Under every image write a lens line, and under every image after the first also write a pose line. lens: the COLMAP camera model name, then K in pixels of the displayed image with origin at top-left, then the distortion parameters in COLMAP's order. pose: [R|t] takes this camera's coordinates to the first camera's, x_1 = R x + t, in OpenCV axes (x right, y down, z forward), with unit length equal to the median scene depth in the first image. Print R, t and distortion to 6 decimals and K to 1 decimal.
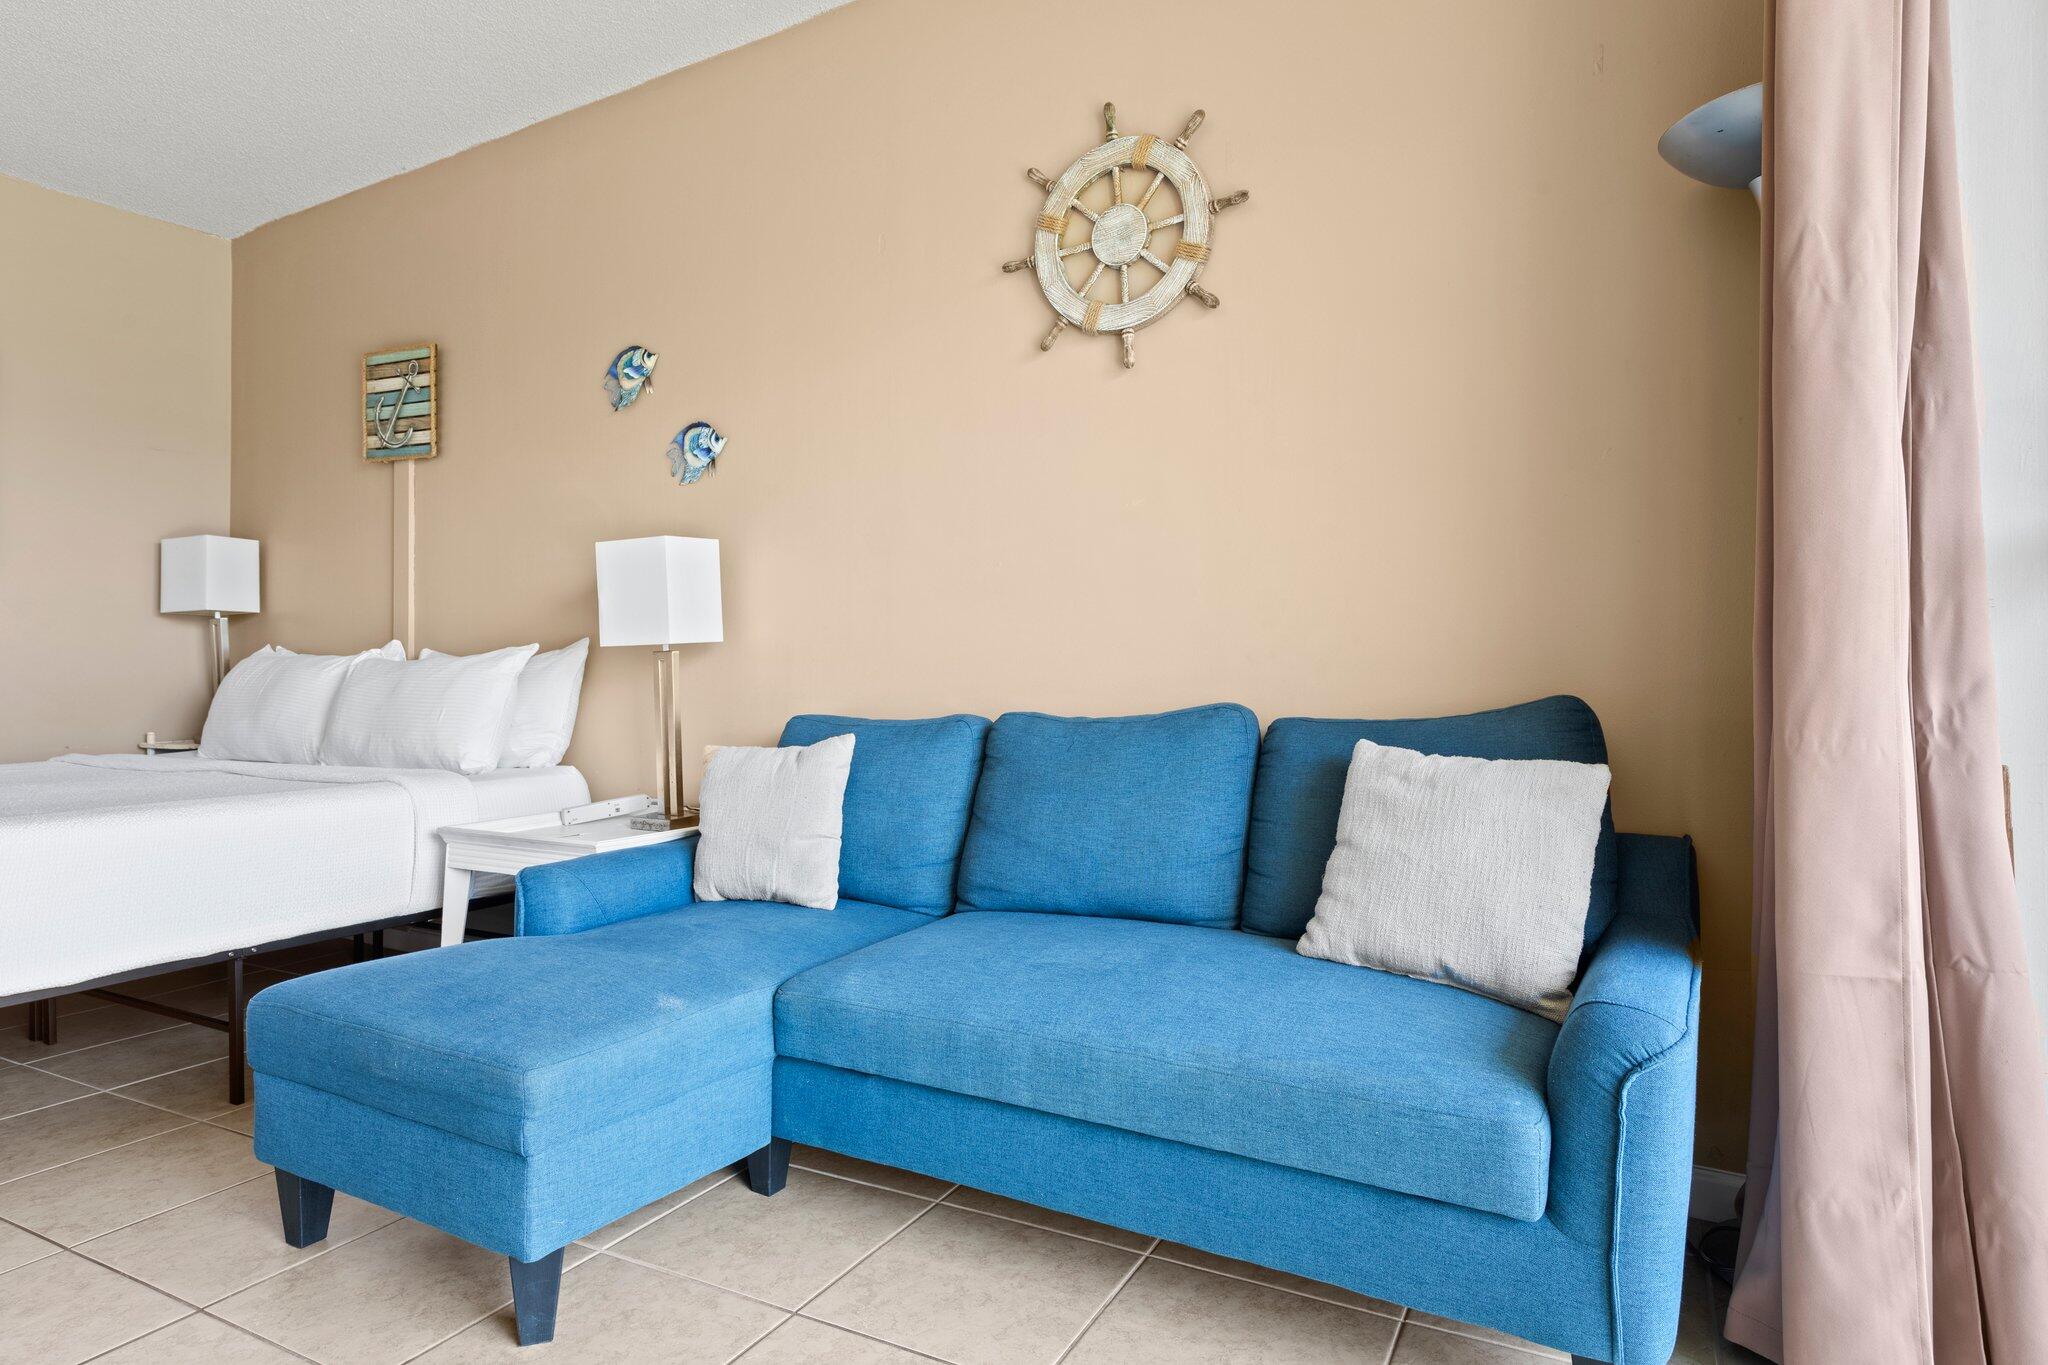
lens RADIAL K [[1151.0, 0, 1025.3], [0, 1151.0, 647.7], [0, 0, 1]] dist [0.009445, -0.001738]
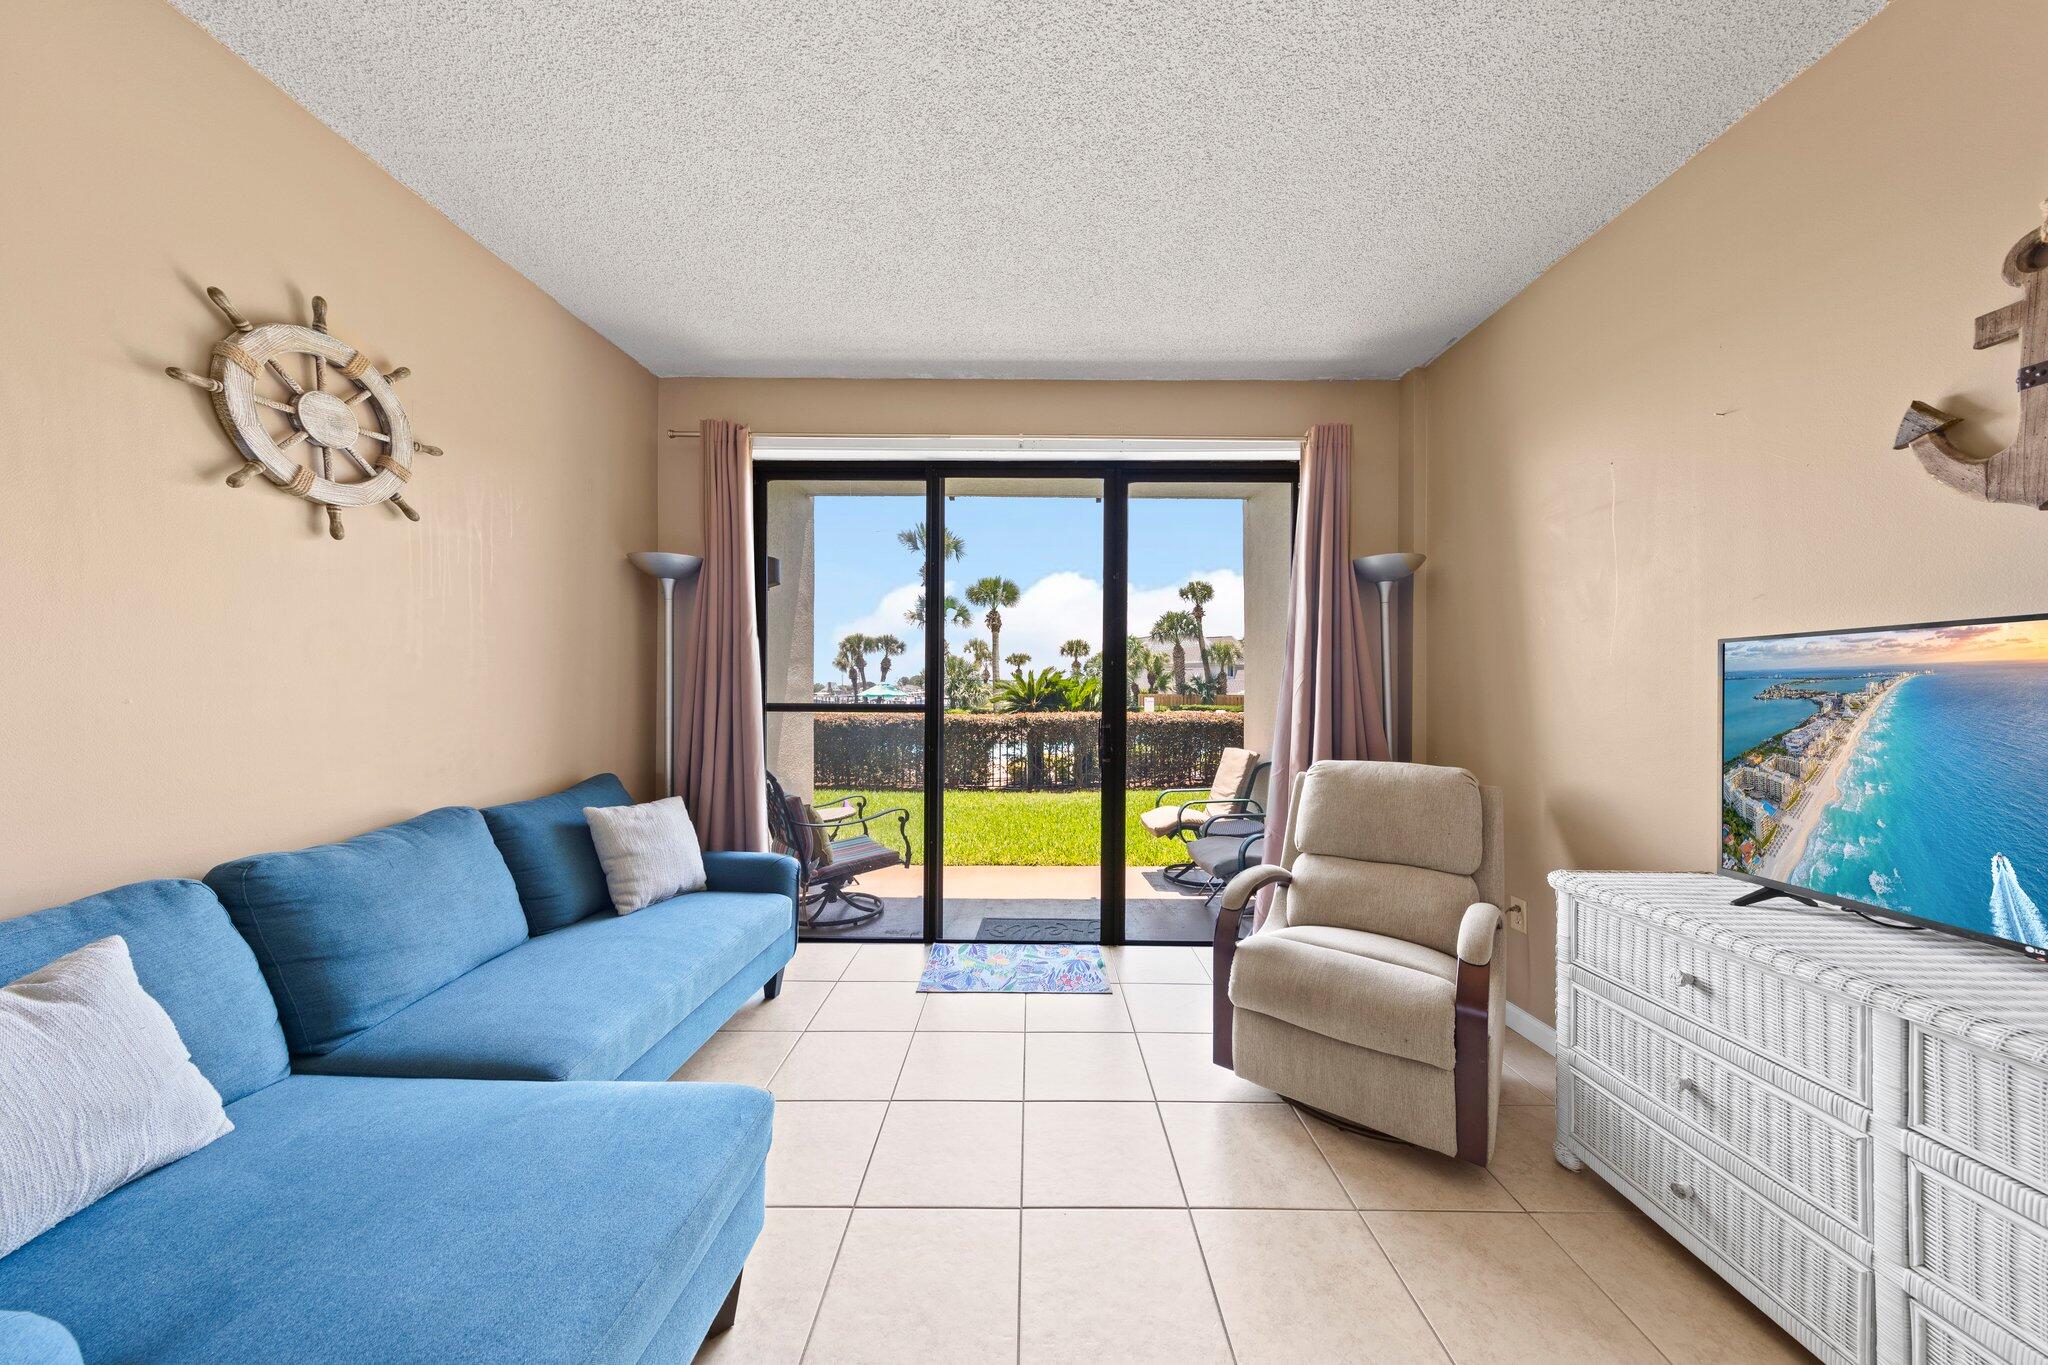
lens RADIAL K [[643.7, 0, 1025.0], [0, 643.7, 687.8], [0, 0, 1]] dist [0.010755, -0.001854]
pose [[-0.454551, 0.008615, 0.890679, -0.796475], [-0.019646, 0.999613, -0.019695, -0.092050], [-0.890504, -0.026451, -0.454206, 0.668231]]
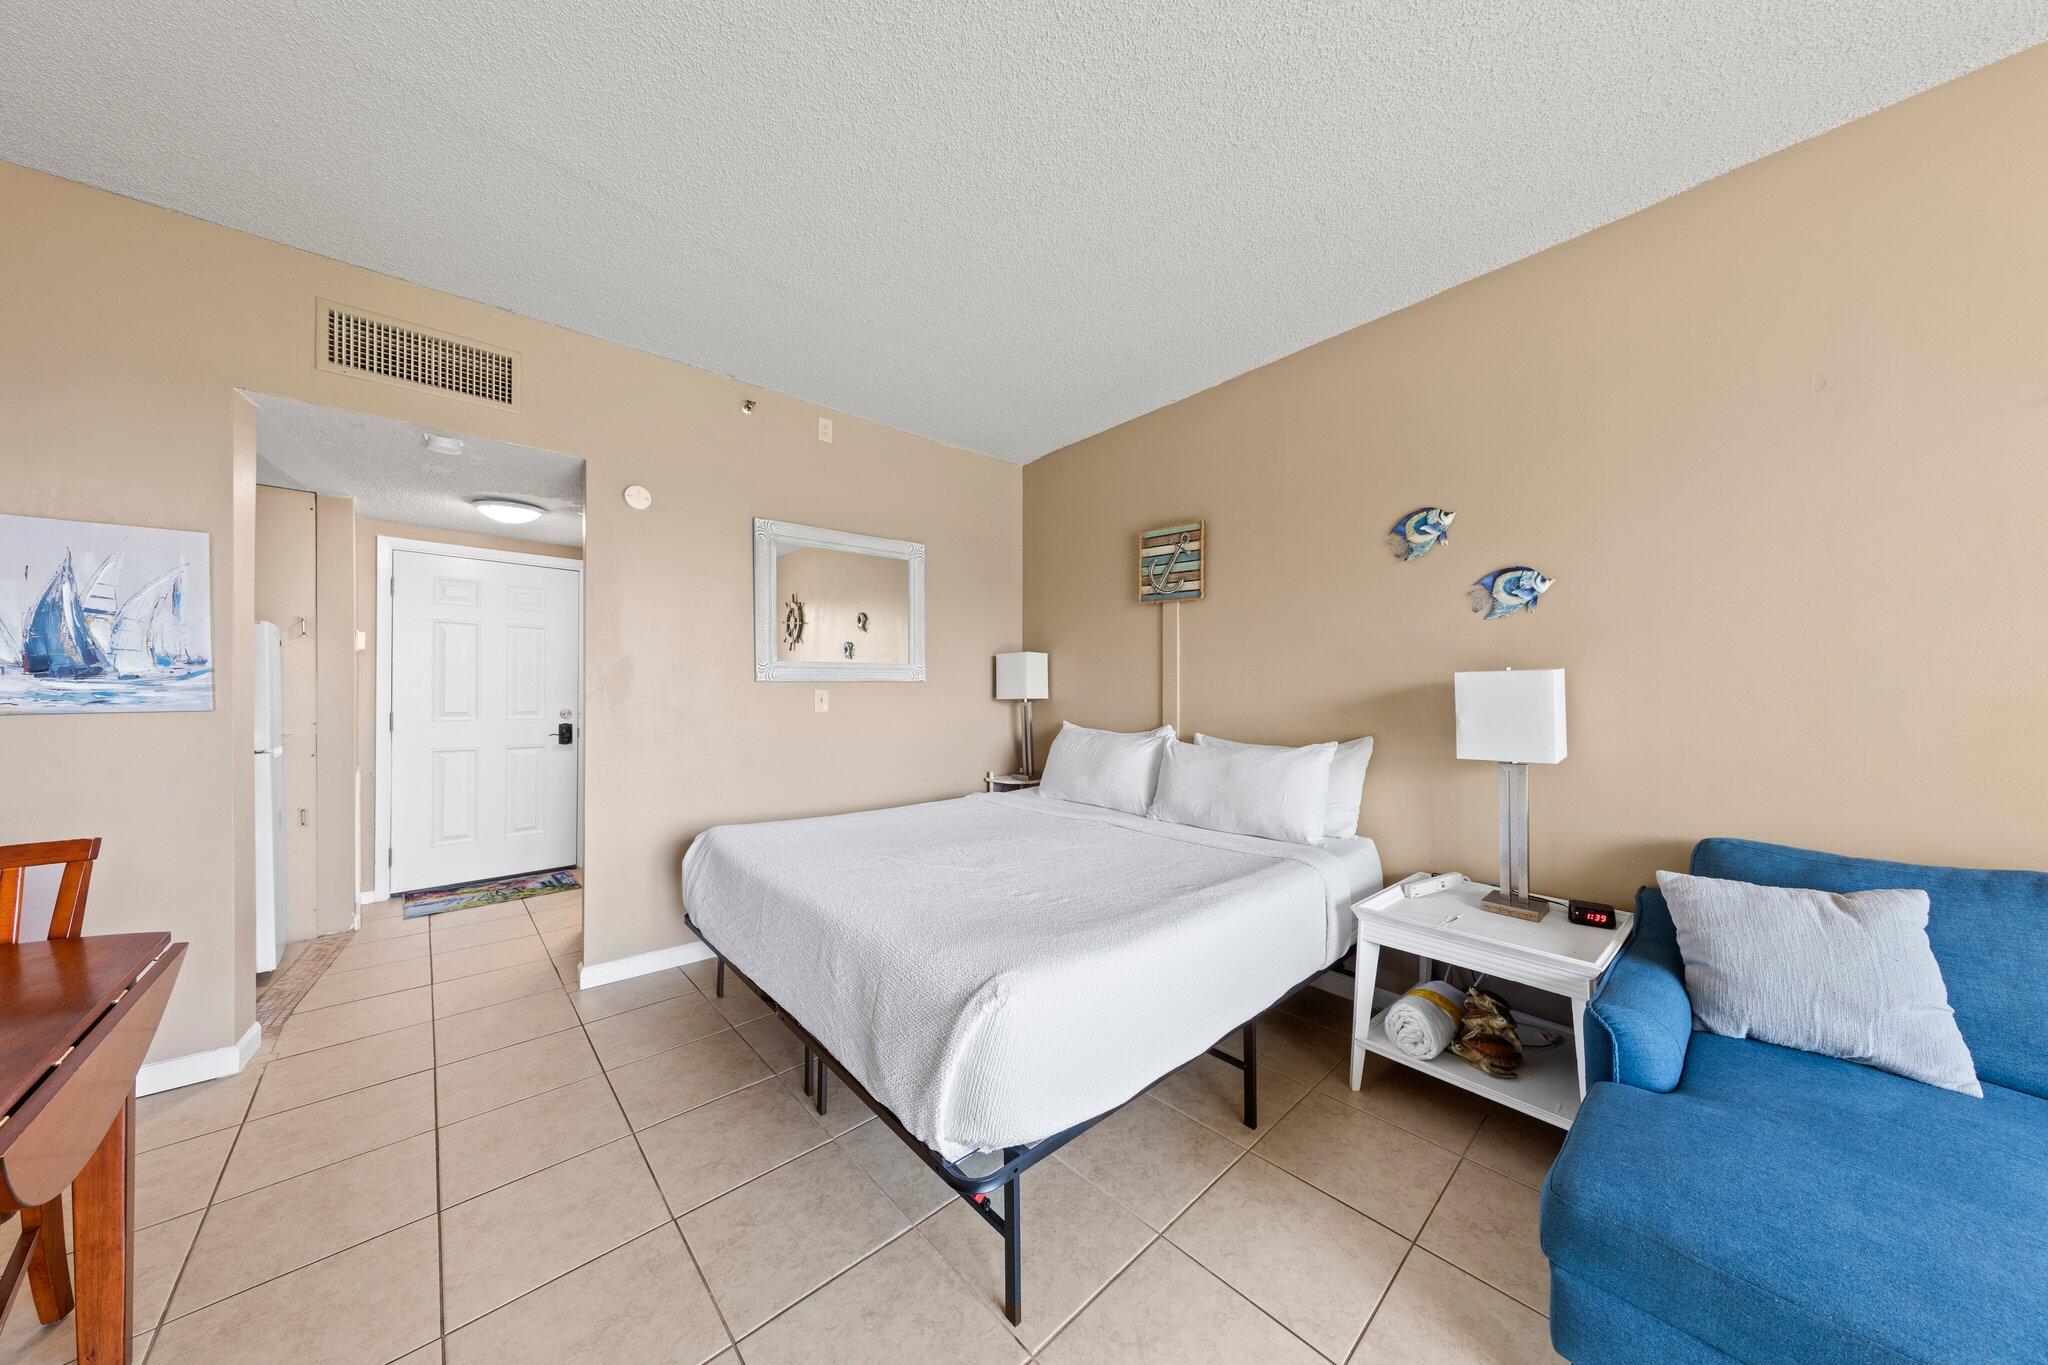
lens RADIAL K [[643.7, 0, 1024.0], [0, 643.7, 691.7], [0, 0, 1]] dist [0.010755, -0.001854]
pose [[0.945498, 0.008111, -0.325528, -0.683234], [-0.000421, 0.999719, 0.023688, -0.102885], [0.325629, -0.022259, 0.945236, 0.248702]]
